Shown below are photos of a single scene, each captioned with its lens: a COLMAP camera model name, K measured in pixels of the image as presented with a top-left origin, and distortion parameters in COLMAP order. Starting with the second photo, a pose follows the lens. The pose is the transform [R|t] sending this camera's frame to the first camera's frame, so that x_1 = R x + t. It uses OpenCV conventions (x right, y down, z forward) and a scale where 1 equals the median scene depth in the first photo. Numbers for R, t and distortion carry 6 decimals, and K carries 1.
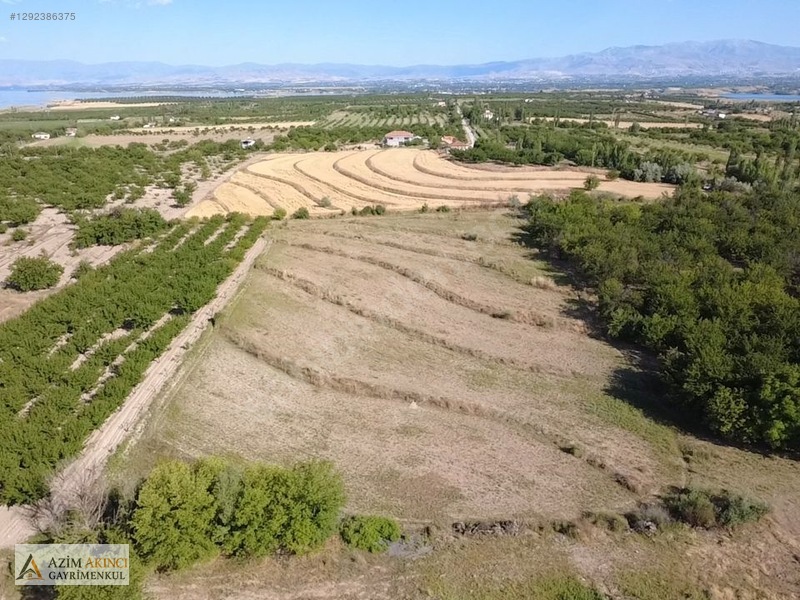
lens RADIAL K [[590.6, 0, 402.0], [0, 590.6, 297.4], [0, 0, 1]] dist [-0.003767, 0.006608]
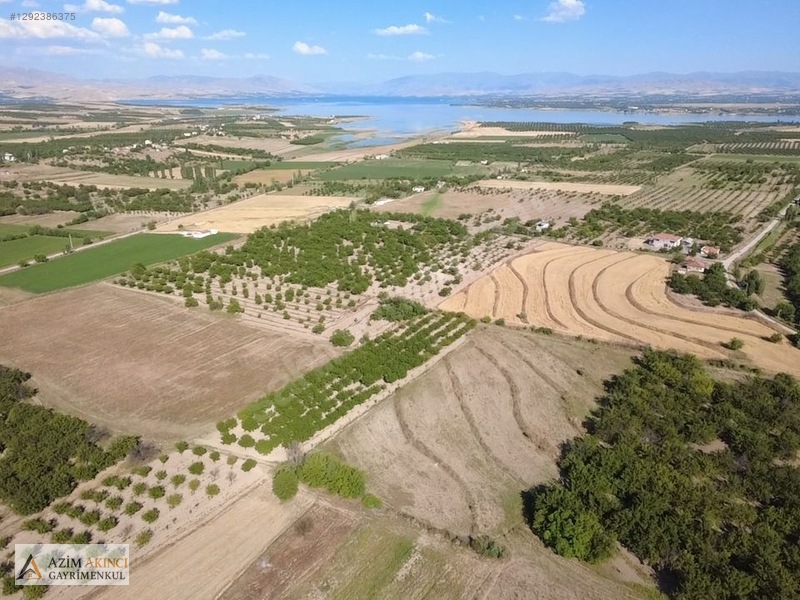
lens RADIAL K [[590.6, 0, 402.0], [0, 590.6, 297.4], [0, 0, 1]] dist [-0.003767, 0.006608]
pose [[0.811937, 0.196327, -0.549740, 0.666724], [-0.203349, 0.977885, 0.048894, -0.335680], [0.547182, 0.072091, 0.833904, -0.619709]]
